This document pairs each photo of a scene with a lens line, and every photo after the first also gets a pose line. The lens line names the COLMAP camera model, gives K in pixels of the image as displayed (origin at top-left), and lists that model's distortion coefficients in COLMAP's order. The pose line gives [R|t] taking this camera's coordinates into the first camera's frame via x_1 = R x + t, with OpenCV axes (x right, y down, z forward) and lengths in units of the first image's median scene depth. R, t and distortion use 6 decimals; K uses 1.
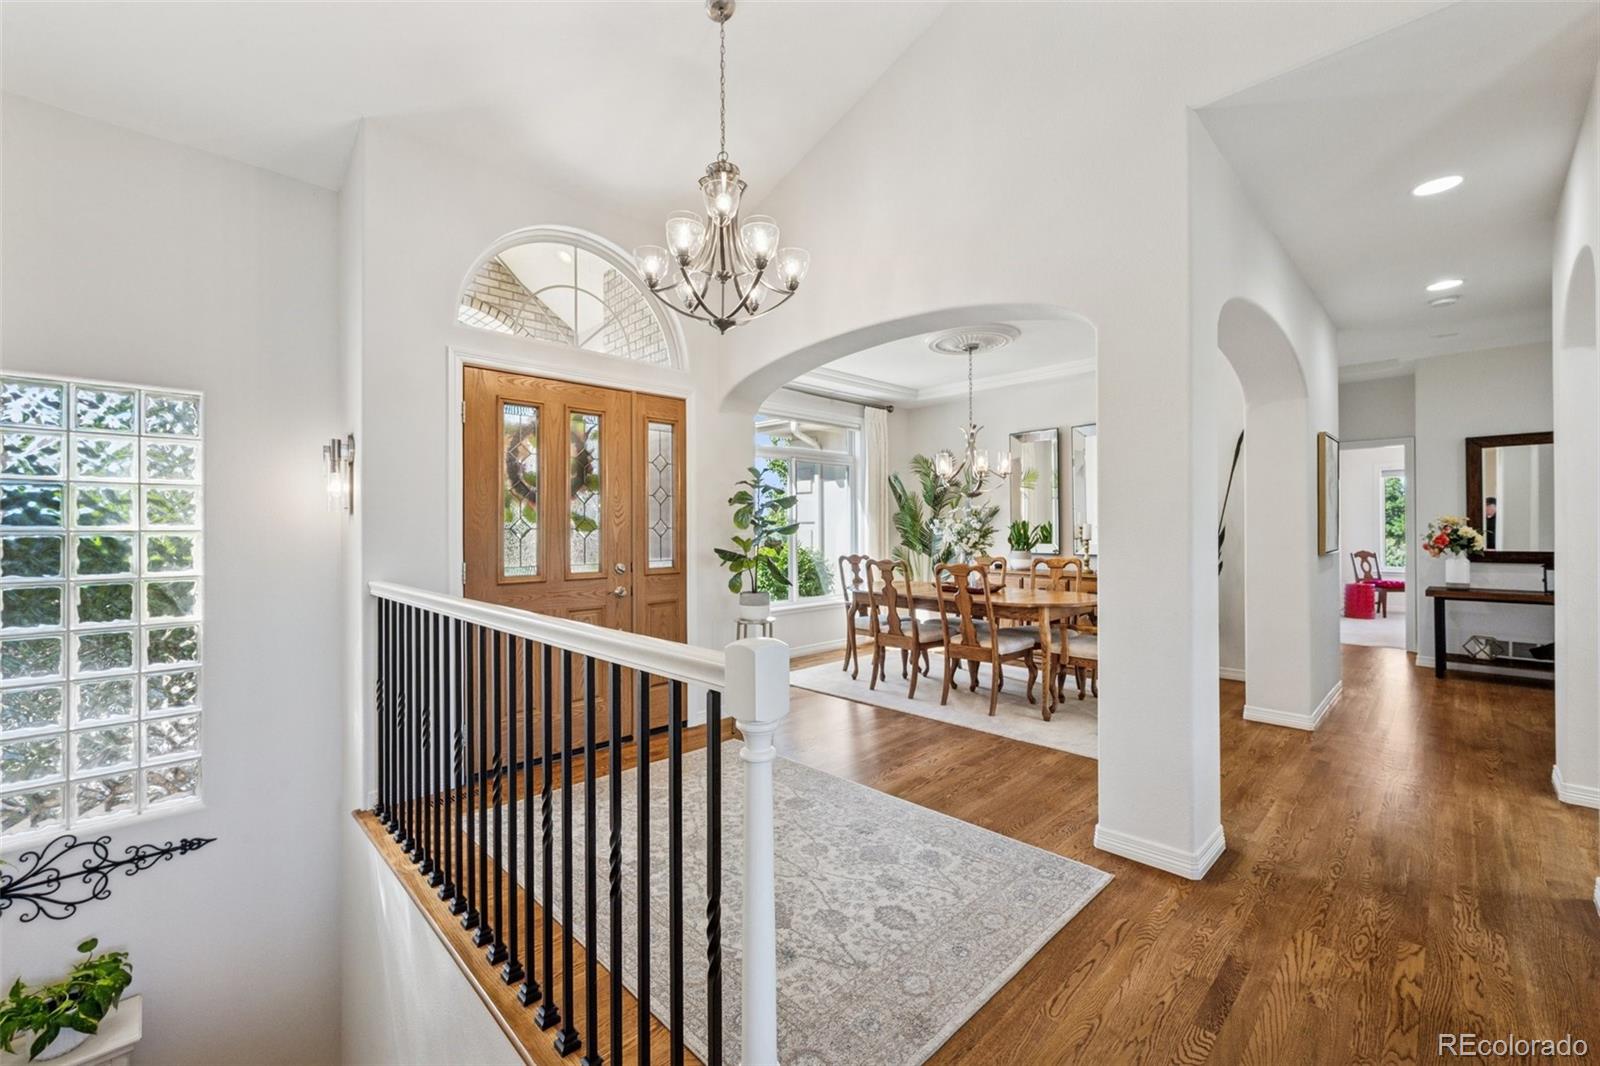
lens RADIAL K [[666.2, 0, 802.2], [0, 666.2, 529.8], [0, 0, 1]] dist [-0.000265, 0.000233]
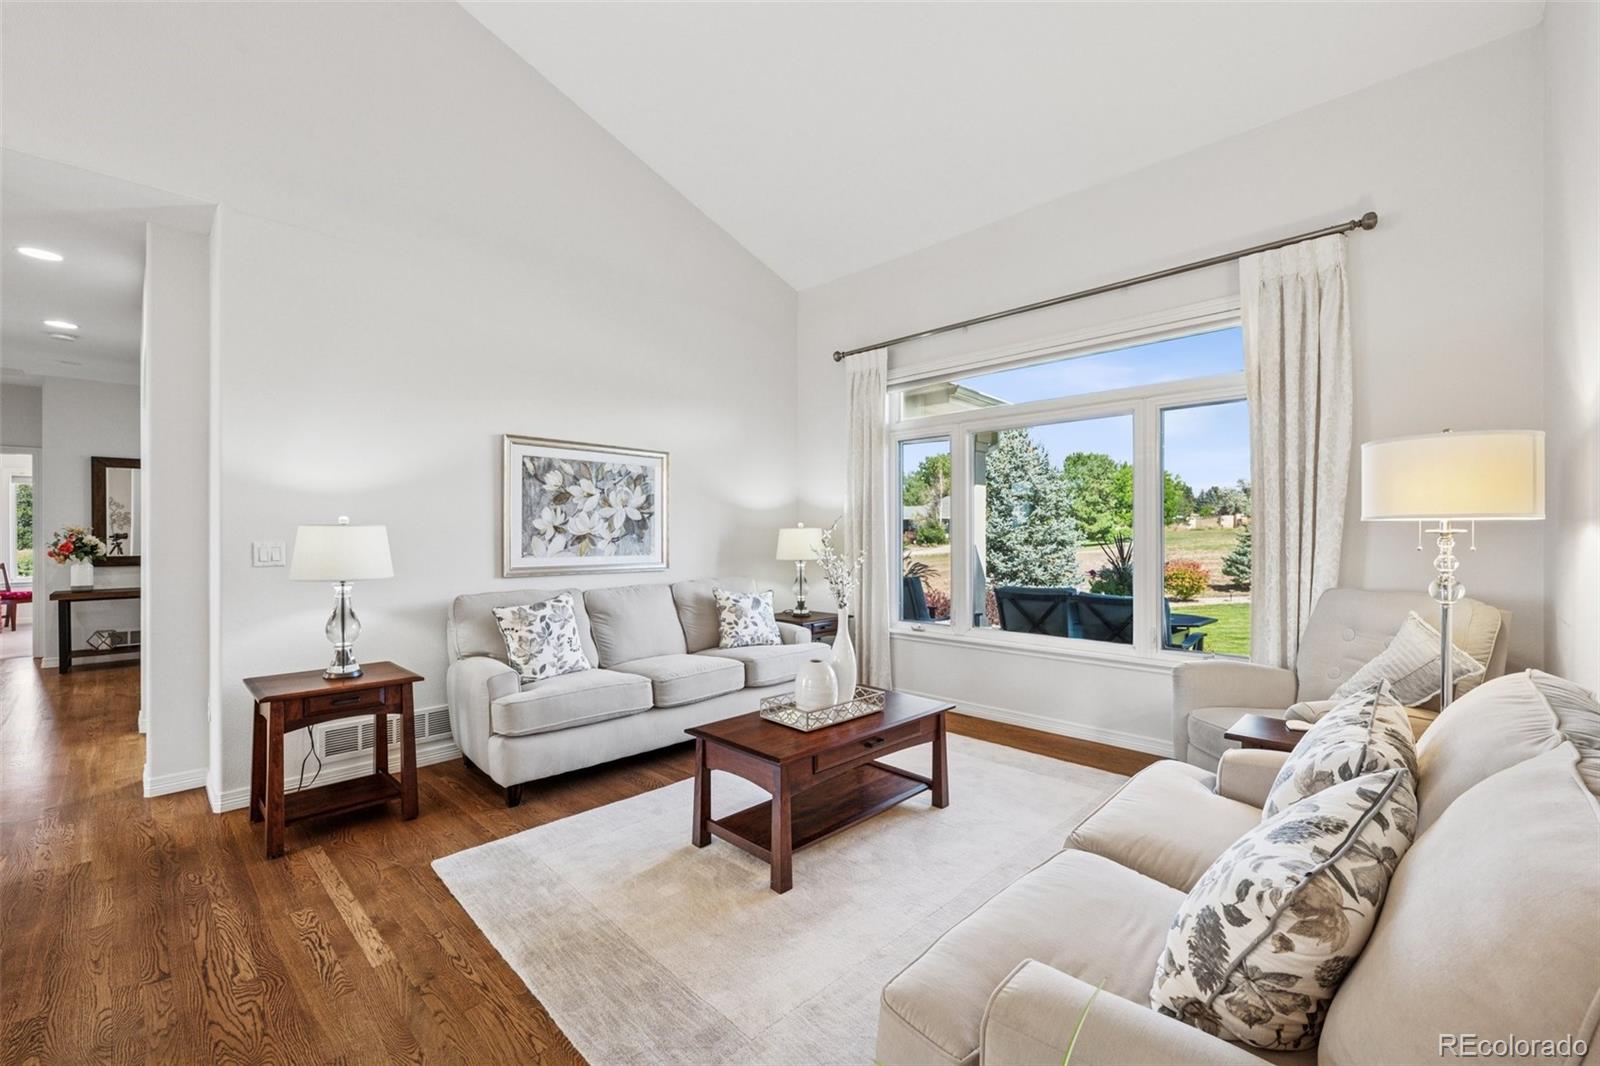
lens RADIAL K [[666.2, 0, 802.2], [0, 666.2, 529.8], [0, 0, 1]] dist [-0.000265, 0.000233]
pose [[-0.006043, 0.007402, 0.999954, -0.139121], [0.004551, 0.999962, -0.007374, -0.000259], [-0.999971, 0.004506, -0.006076, -0.198769]]
